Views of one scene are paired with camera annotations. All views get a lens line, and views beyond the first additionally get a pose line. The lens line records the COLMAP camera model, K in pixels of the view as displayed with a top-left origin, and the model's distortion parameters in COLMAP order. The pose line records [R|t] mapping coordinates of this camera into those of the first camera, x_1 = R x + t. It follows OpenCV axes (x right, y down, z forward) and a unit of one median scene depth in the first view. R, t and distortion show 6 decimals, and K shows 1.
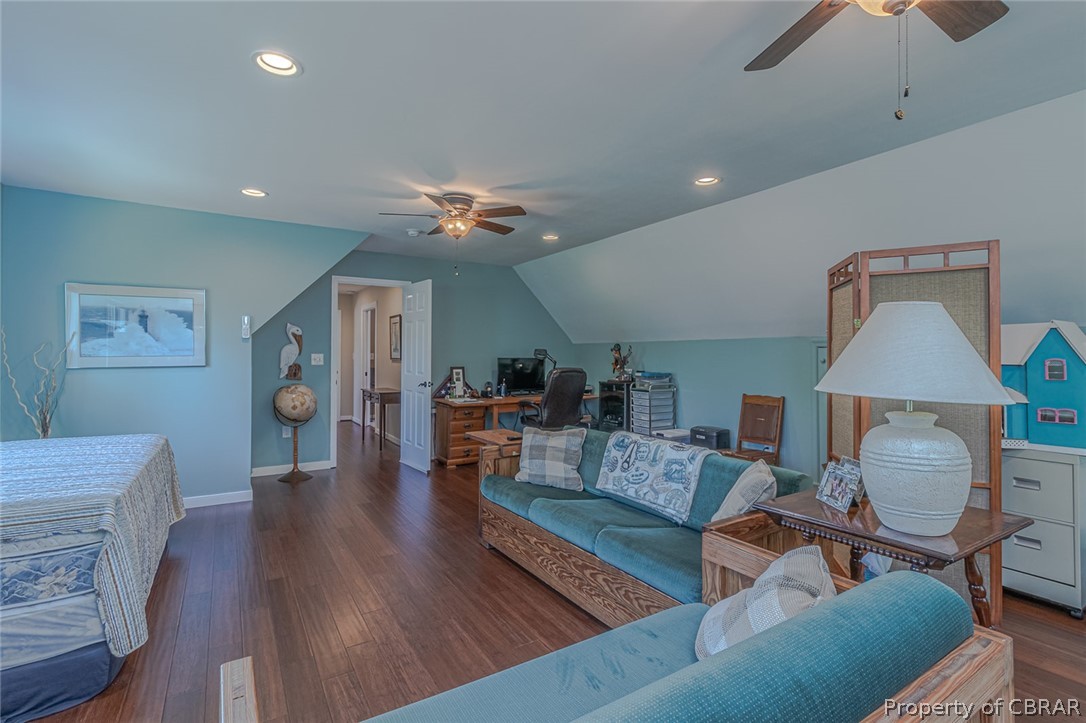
lens RADIAL K [[510.9, 0, 543.7], [0, 510.9, 353.5], [0, 0, 1]] dist [0.002761, -0.000339]
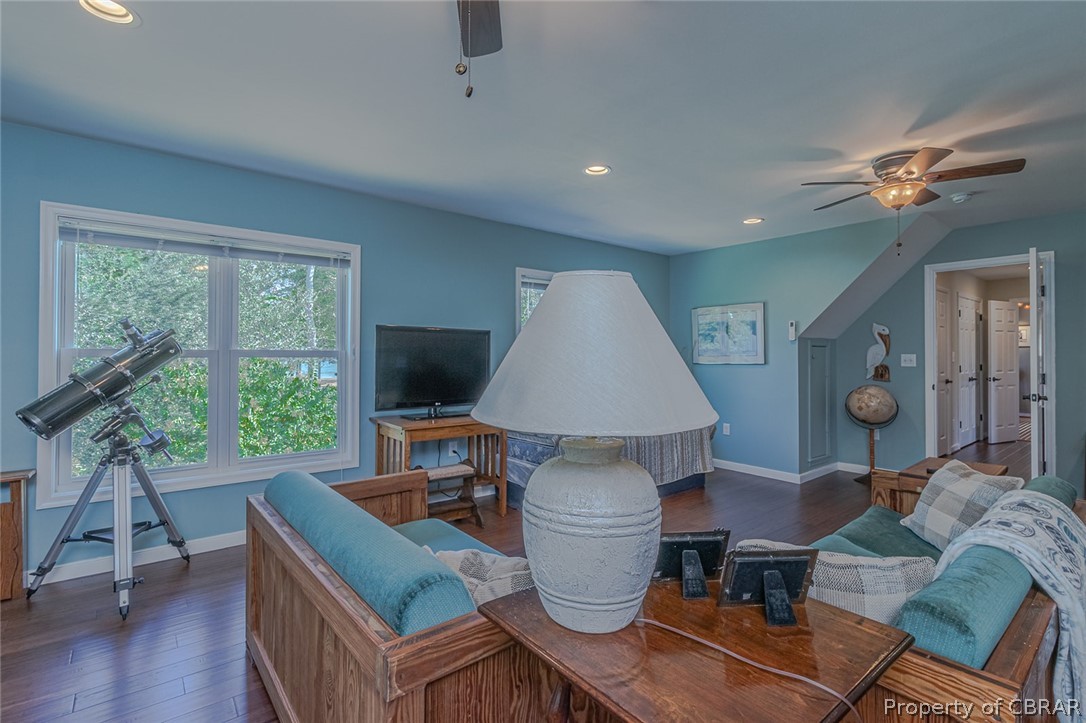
lens RADIAL K [[510.9, 0, 542.4], [0, 510.9, 358.1], [0, 0, 1]] dist [0.002761, -0.000339]
pose [[0.116909, 0.005207, -0.993129, 0.428222], [0.001026, 0.999985, 0.005364, 0.002273], [0.993142, -0.001646, 0.116902, 0.269425]]
